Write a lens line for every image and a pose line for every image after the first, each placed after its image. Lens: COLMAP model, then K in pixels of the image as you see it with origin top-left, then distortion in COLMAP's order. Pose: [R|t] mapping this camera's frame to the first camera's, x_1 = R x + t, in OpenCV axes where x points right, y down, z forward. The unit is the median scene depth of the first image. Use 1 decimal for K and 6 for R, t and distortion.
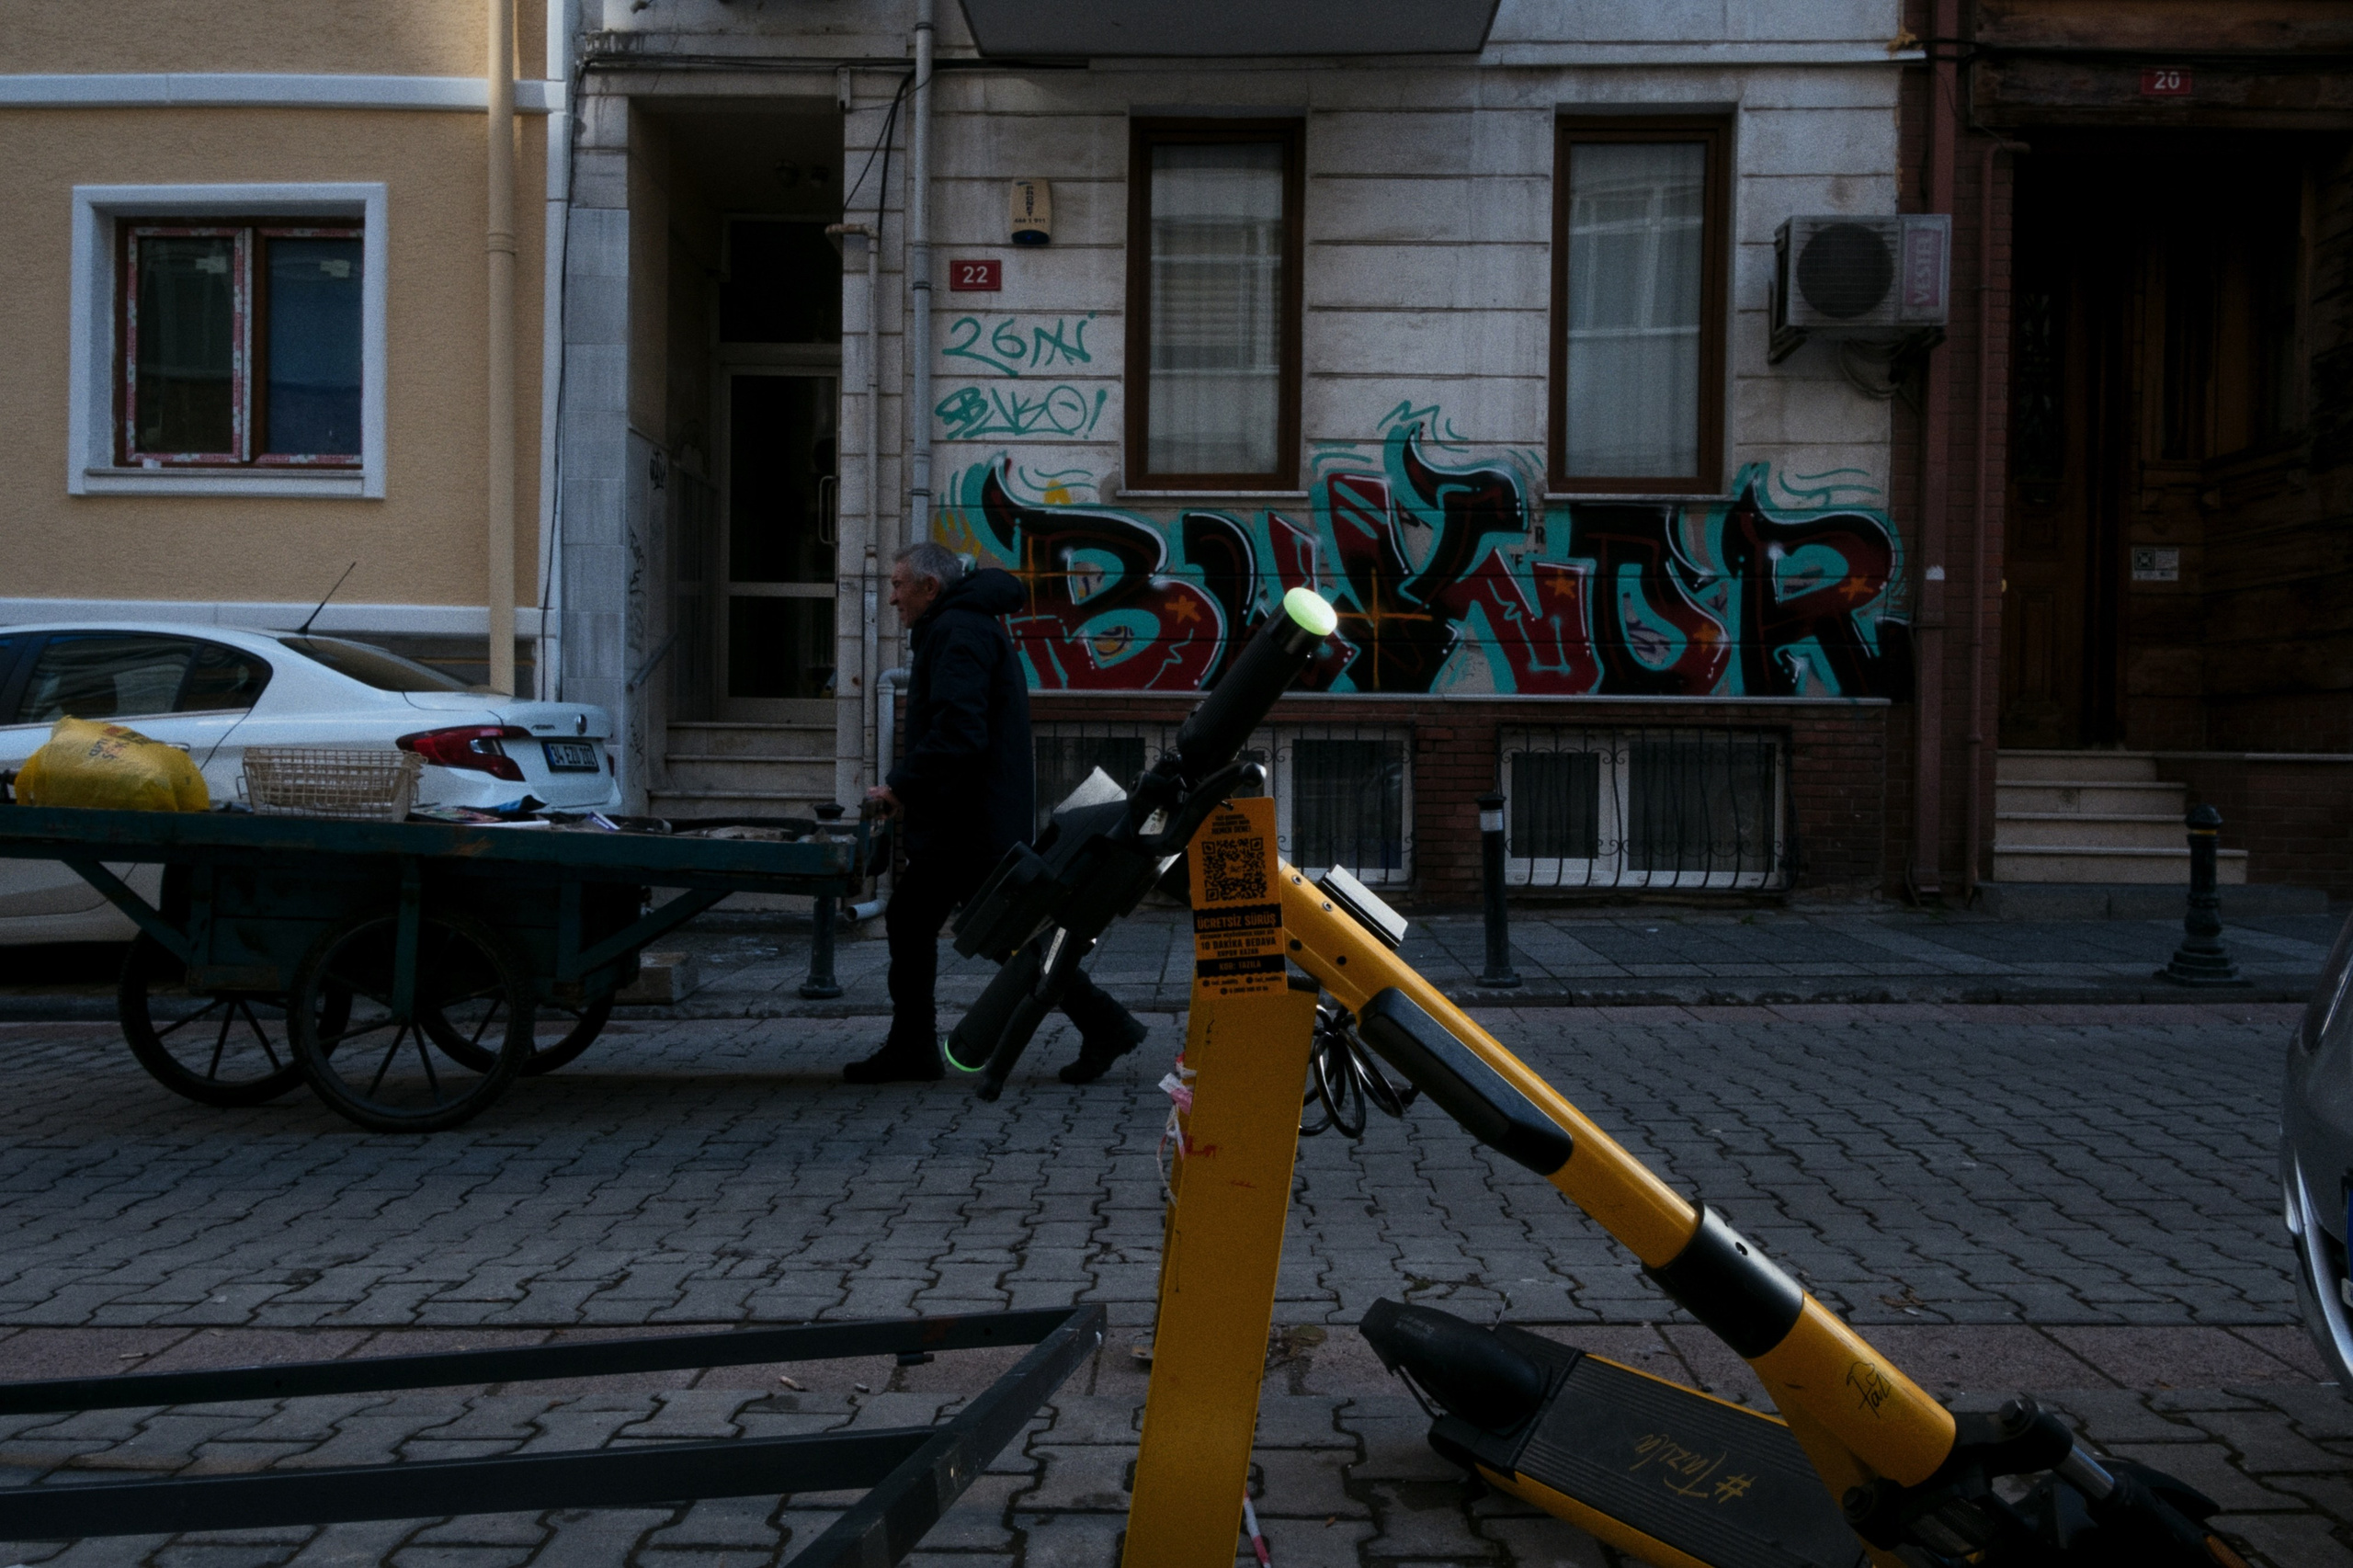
lens RADIAL K [[1607.6, 0, 1169.1], [0, 1607.6, 826.2], [0, 0, 1]] dist [0.018650, -0.008070]
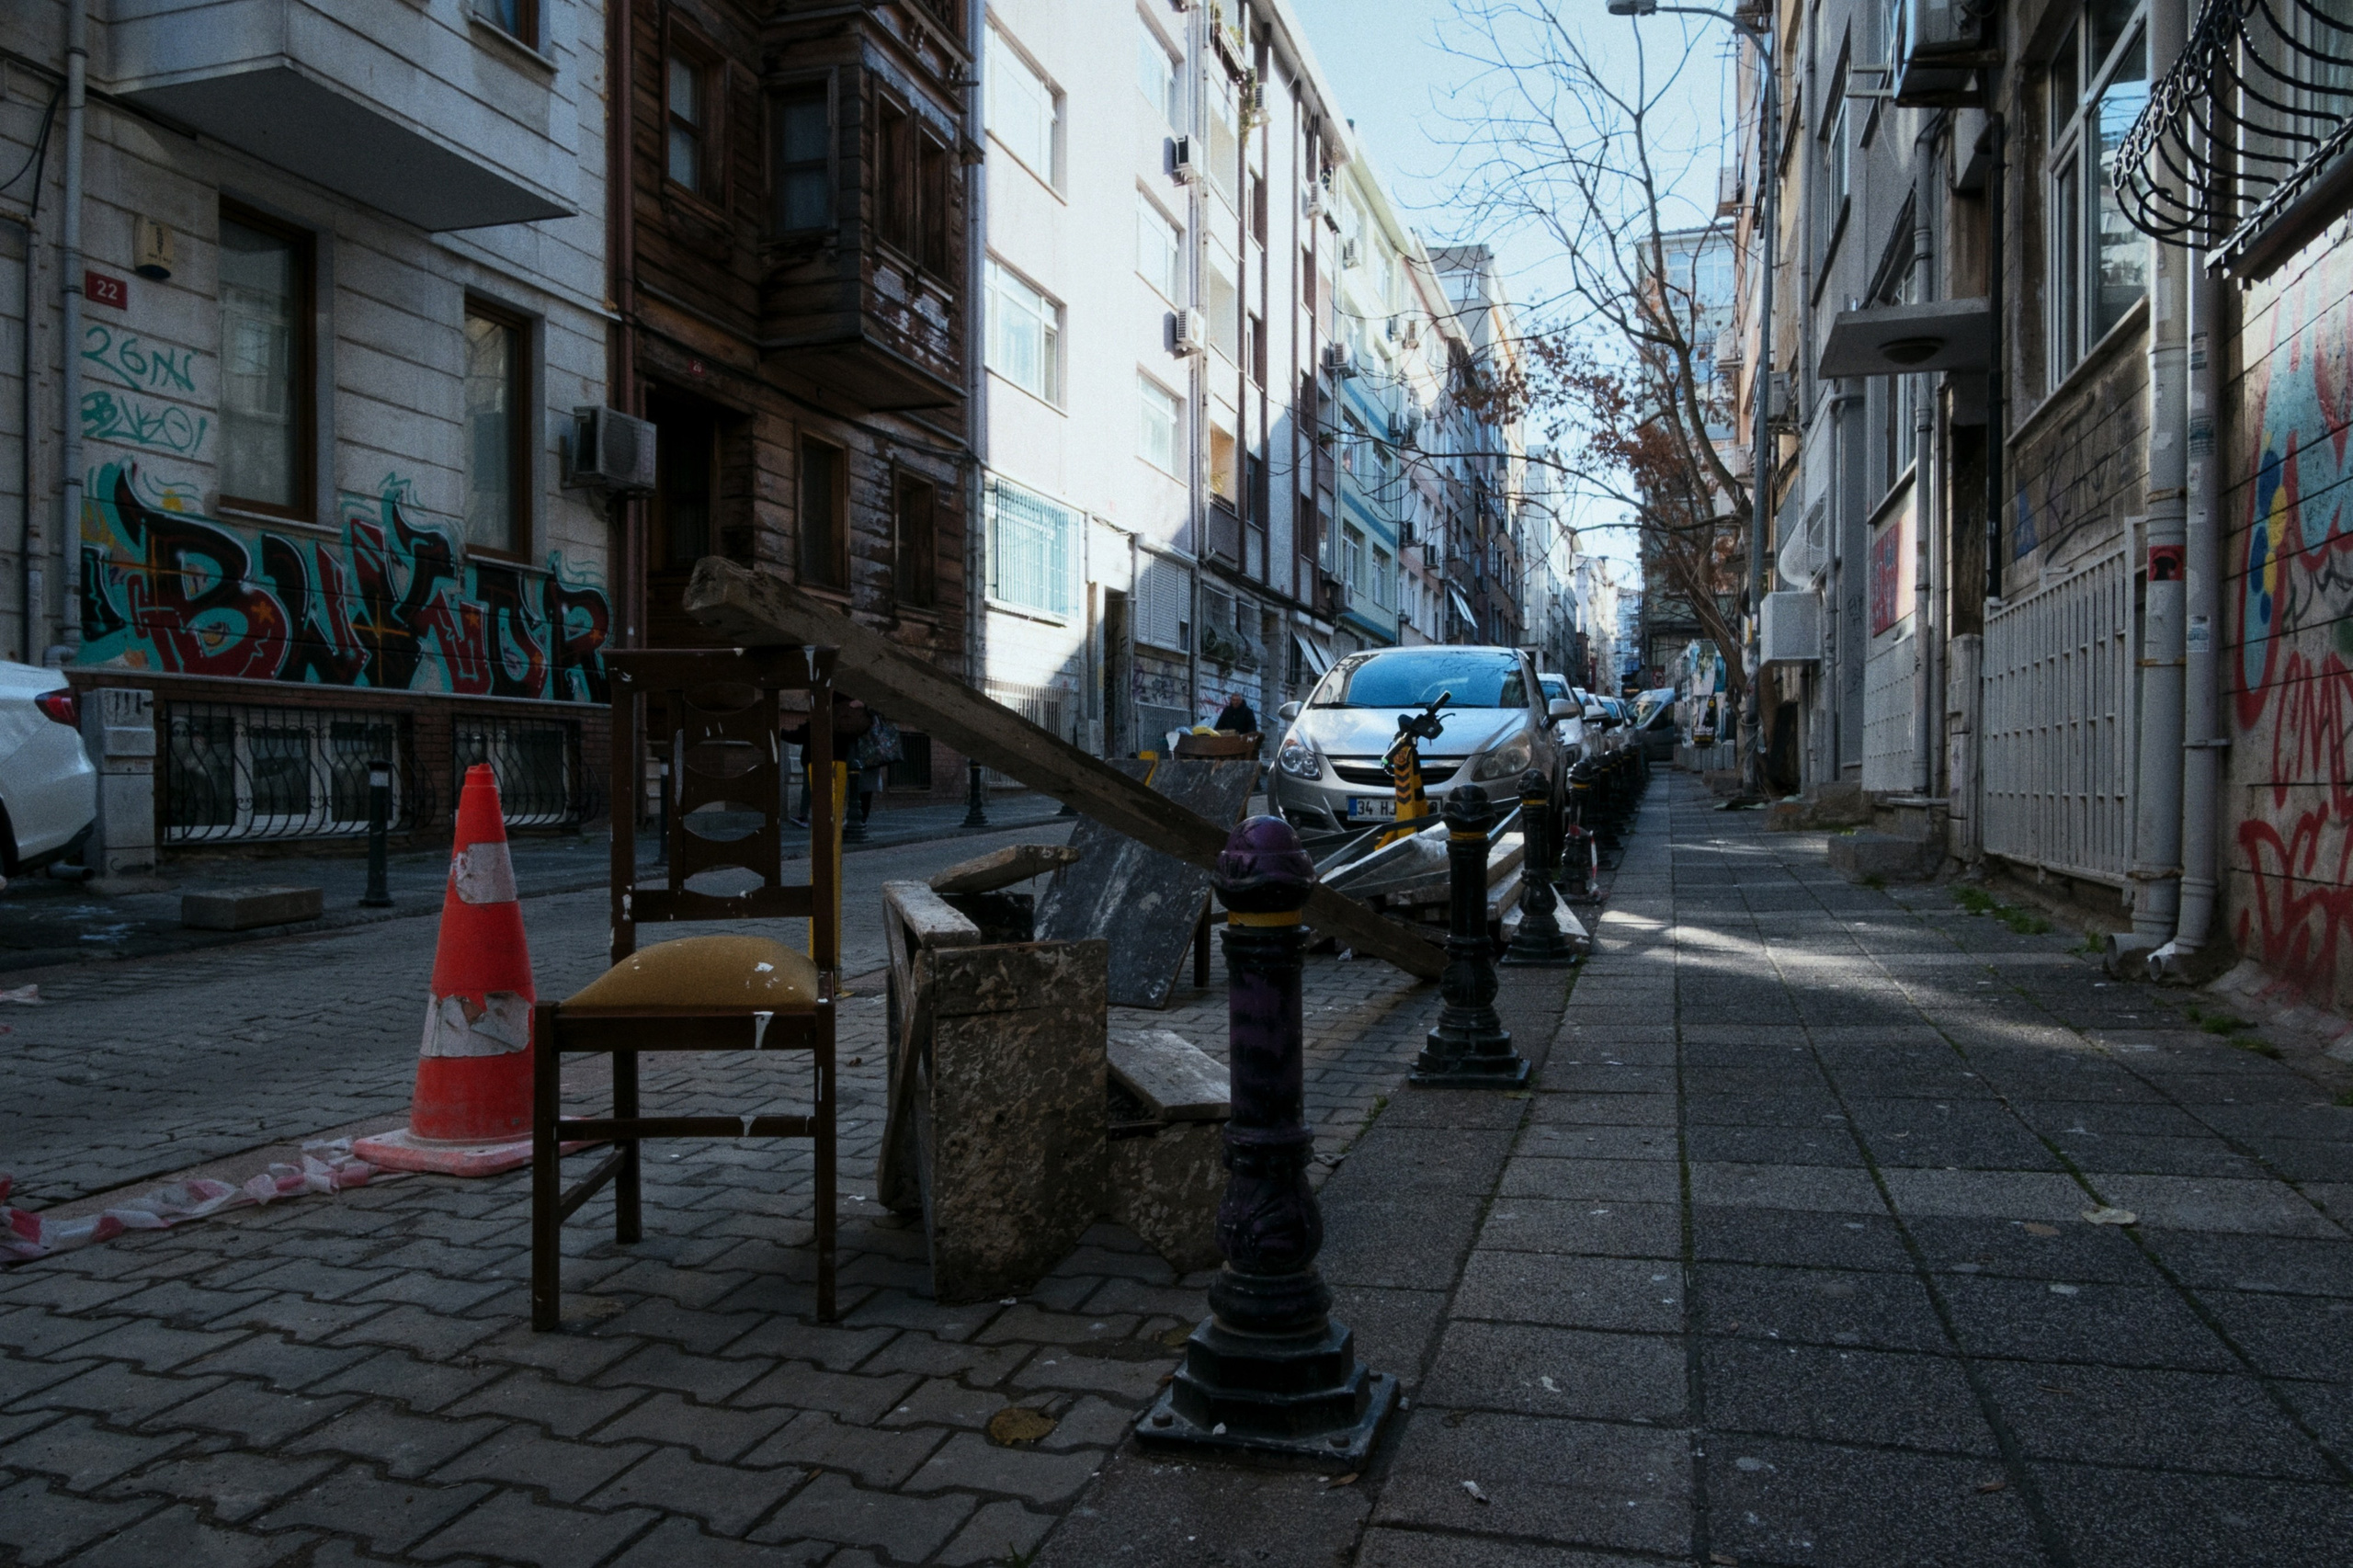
lens RADIAL K [[1607.6, 0, 1176.6], [0, 1607.6, 780.7], [0, 0, 1]] dist [0.018650, -0.008070]
pose [[0.266444, -0.012743, 0.963766, -0.983366], [0.010211, 0.999894, 0.010398, -0.013399], [-0.963796, 0.007070, 0.266546, 0.010400]]
